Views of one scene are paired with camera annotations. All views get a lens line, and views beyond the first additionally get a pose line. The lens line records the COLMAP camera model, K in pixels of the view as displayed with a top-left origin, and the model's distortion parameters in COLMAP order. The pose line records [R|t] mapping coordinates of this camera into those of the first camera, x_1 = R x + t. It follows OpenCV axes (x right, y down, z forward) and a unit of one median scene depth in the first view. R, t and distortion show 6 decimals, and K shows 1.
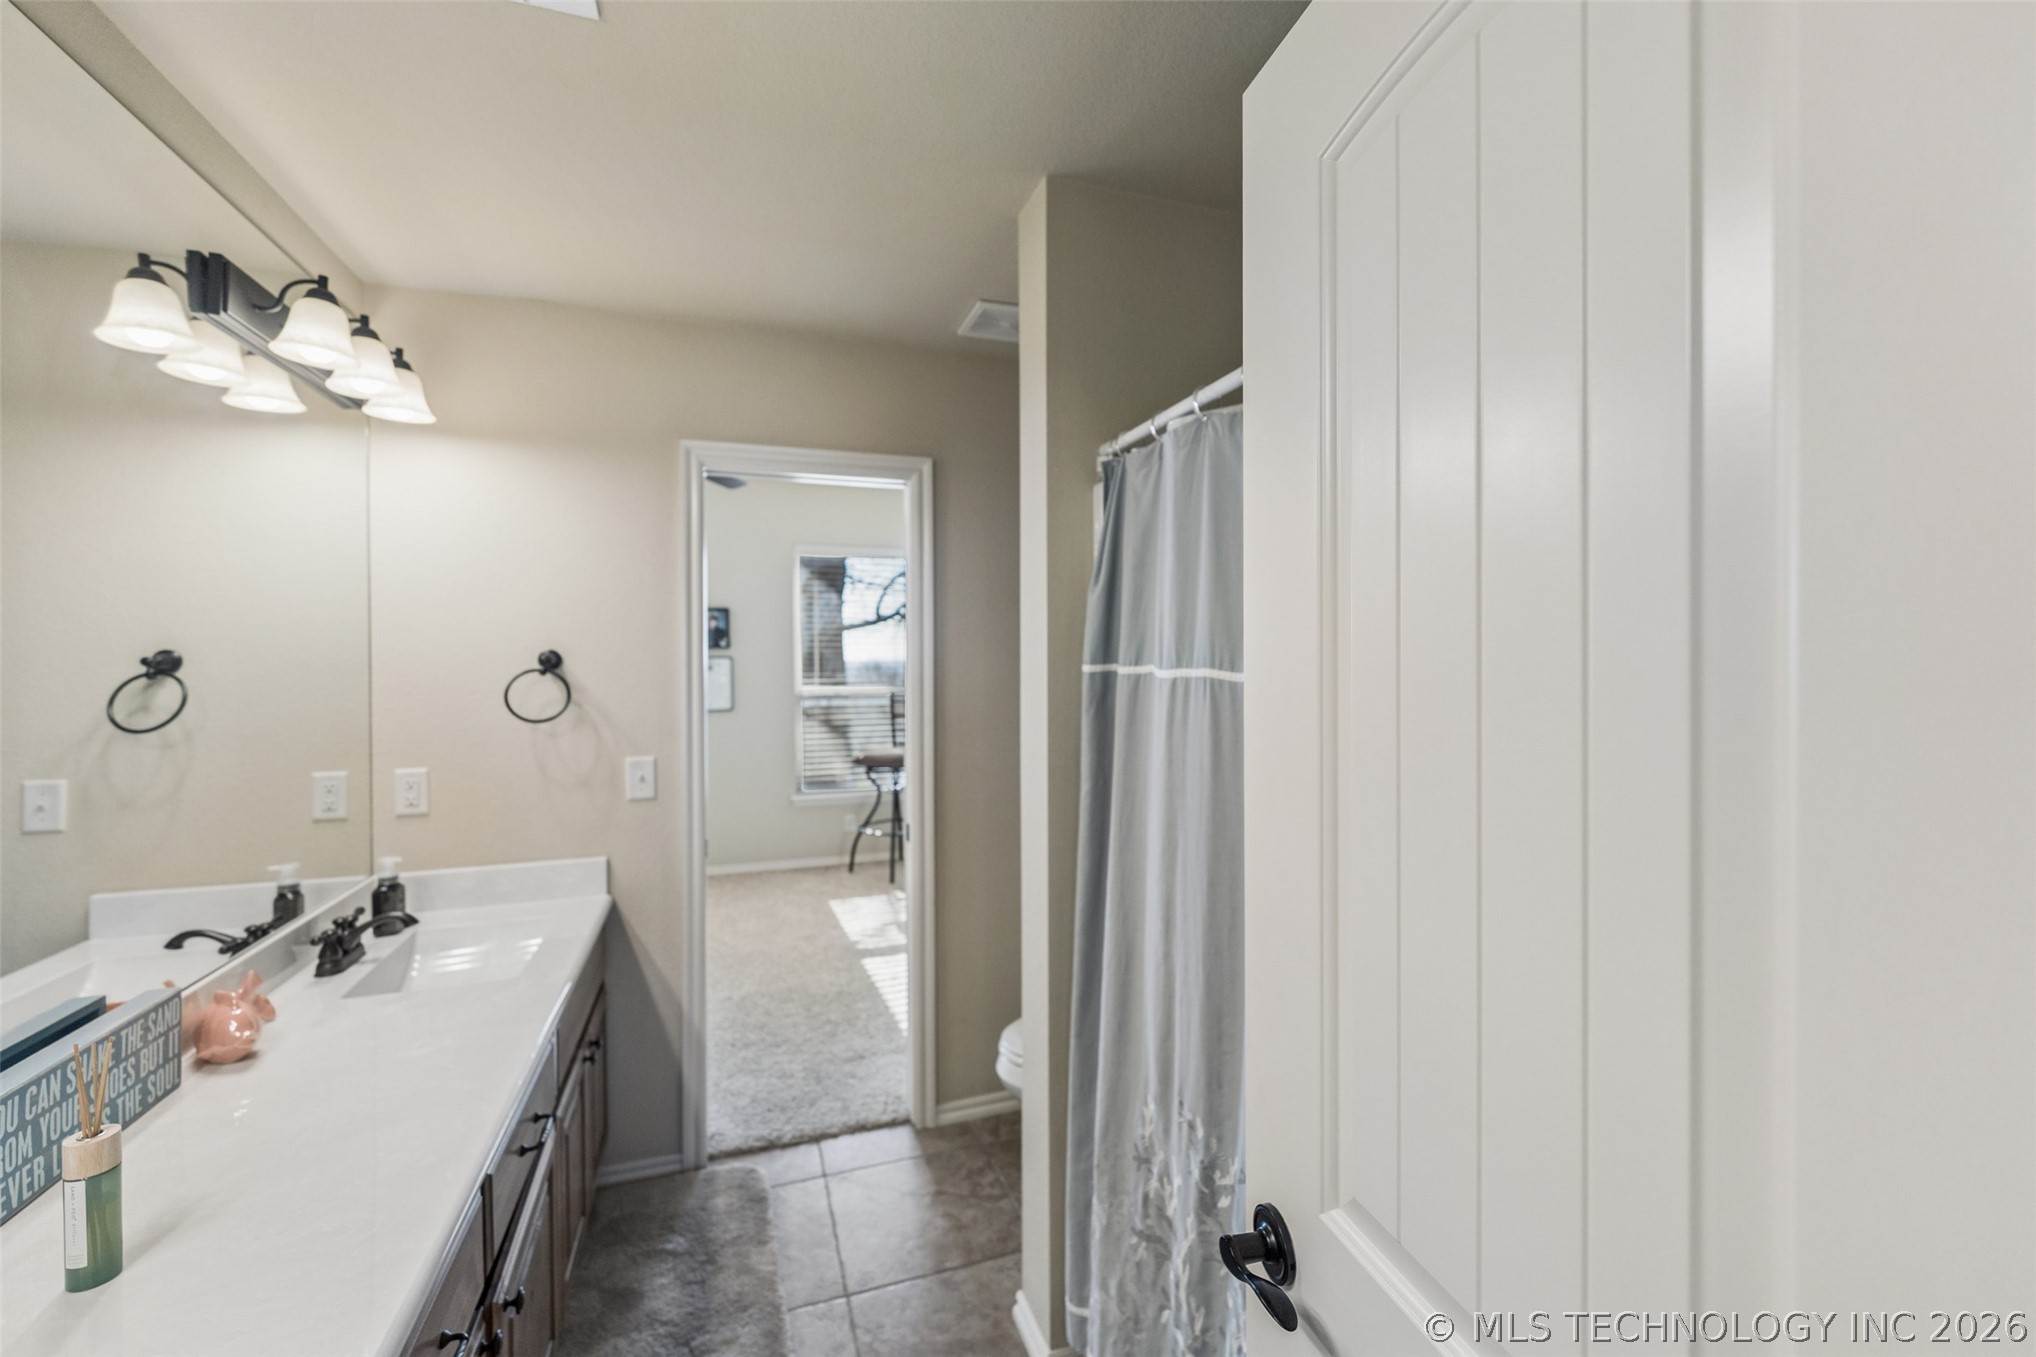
lens RADIAL K [[829.6, 0, 1017.0], [0, 829.6, 670.8], [0, 0, 1]] dist [0.002842, -0.001472]
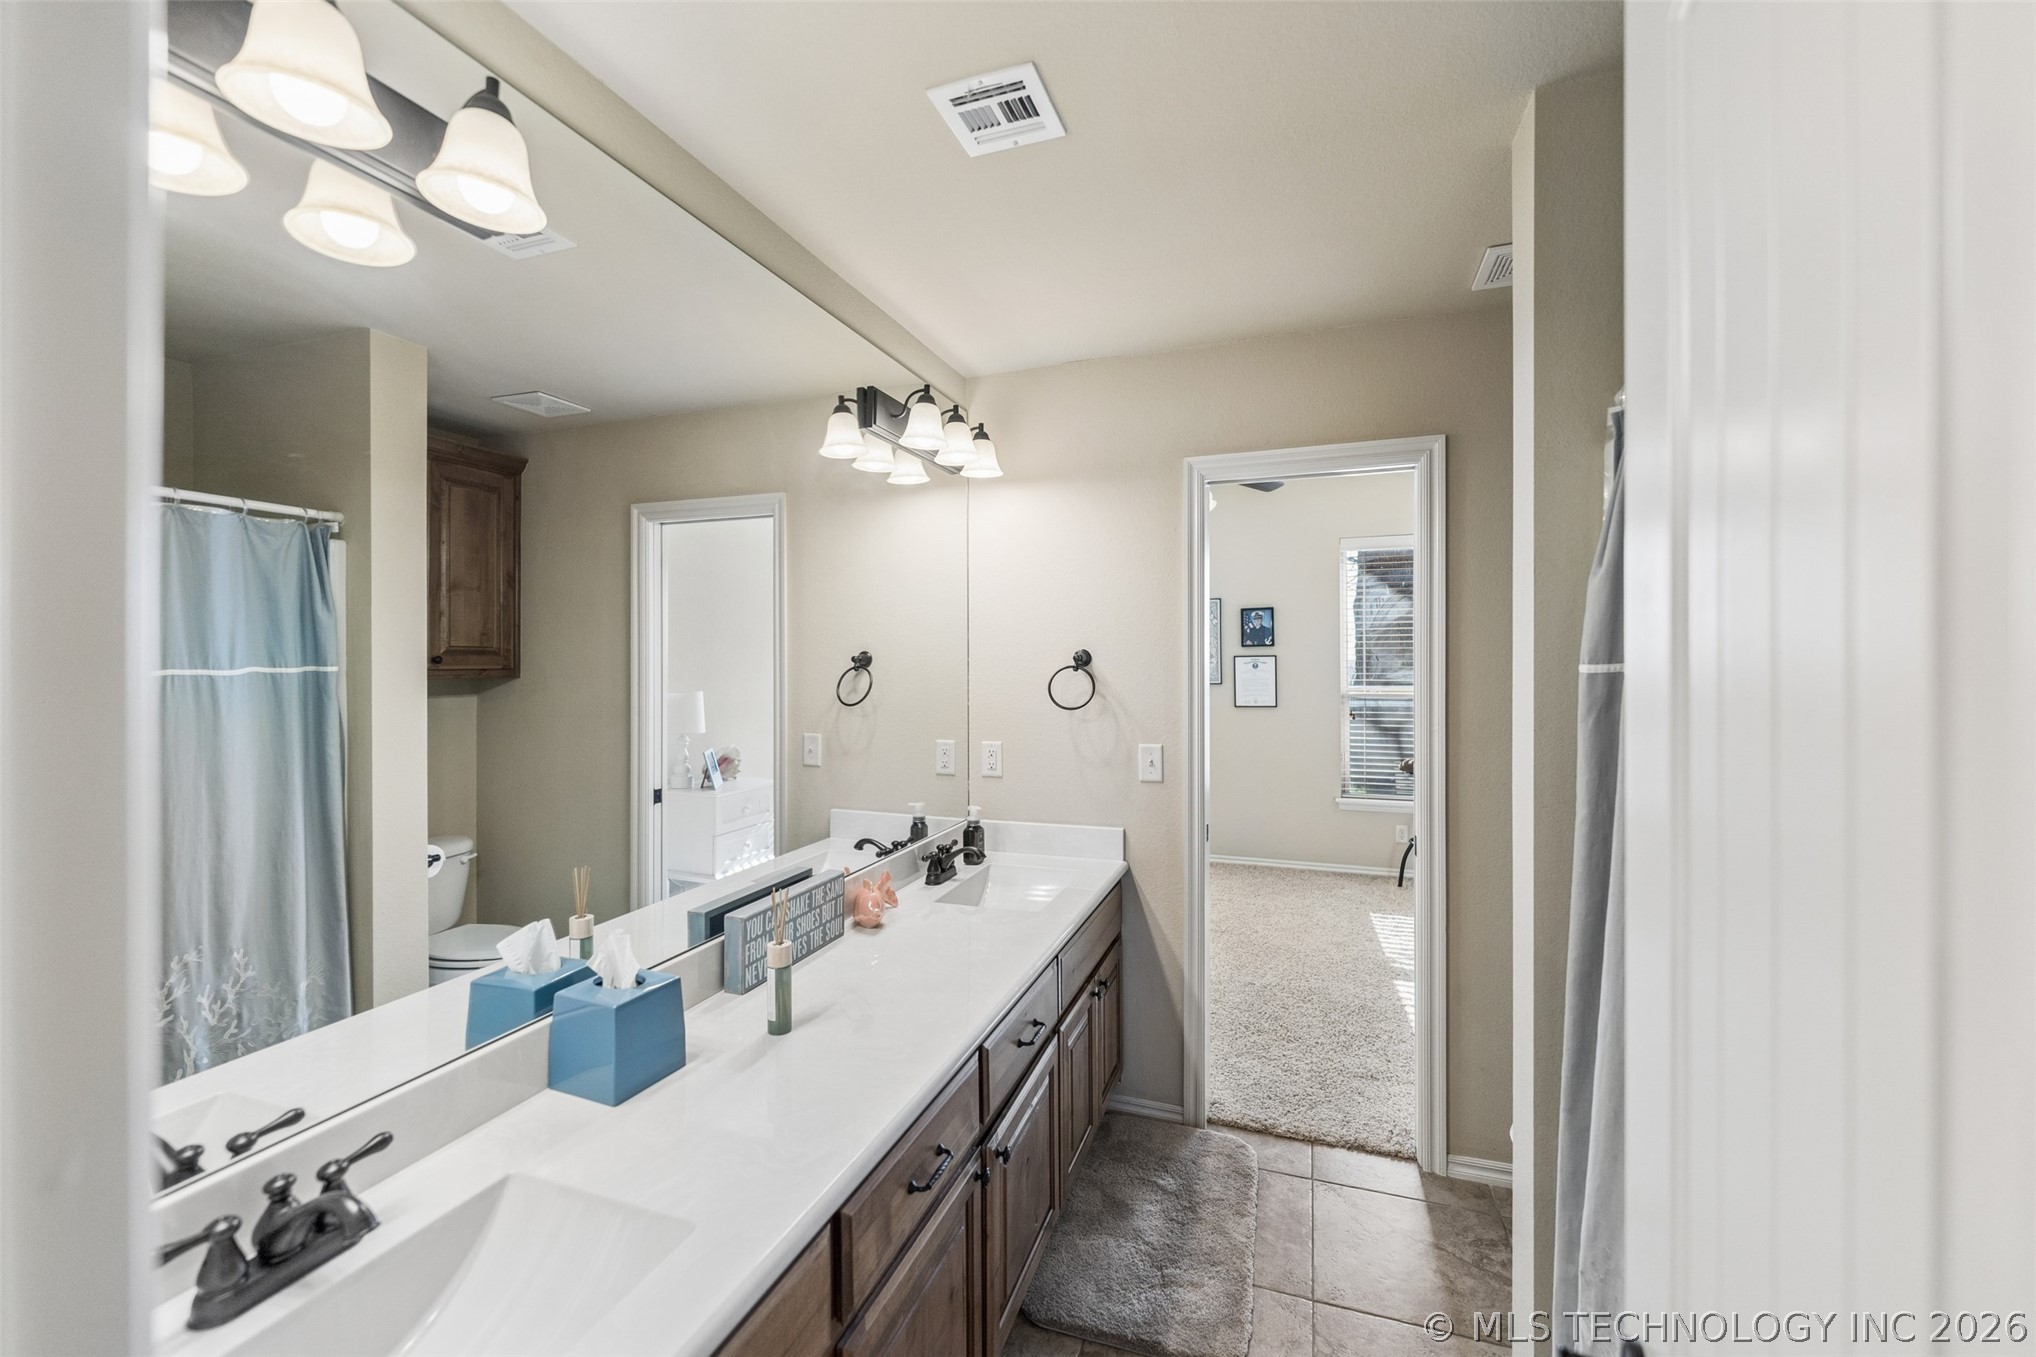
lens RADIAL K [[829.6, 0, 1006.4], [0, 829.6, 669.4], [0, 0, 1]] dist [0.002842, -0.001472]
pose [[0.773897, 0.008502, -0.633254, 0.126997], [-0.008358, 0.999960, 0.003211, 0.000167], [0.633256, 0.002808, 0.773937, -0.000367]]
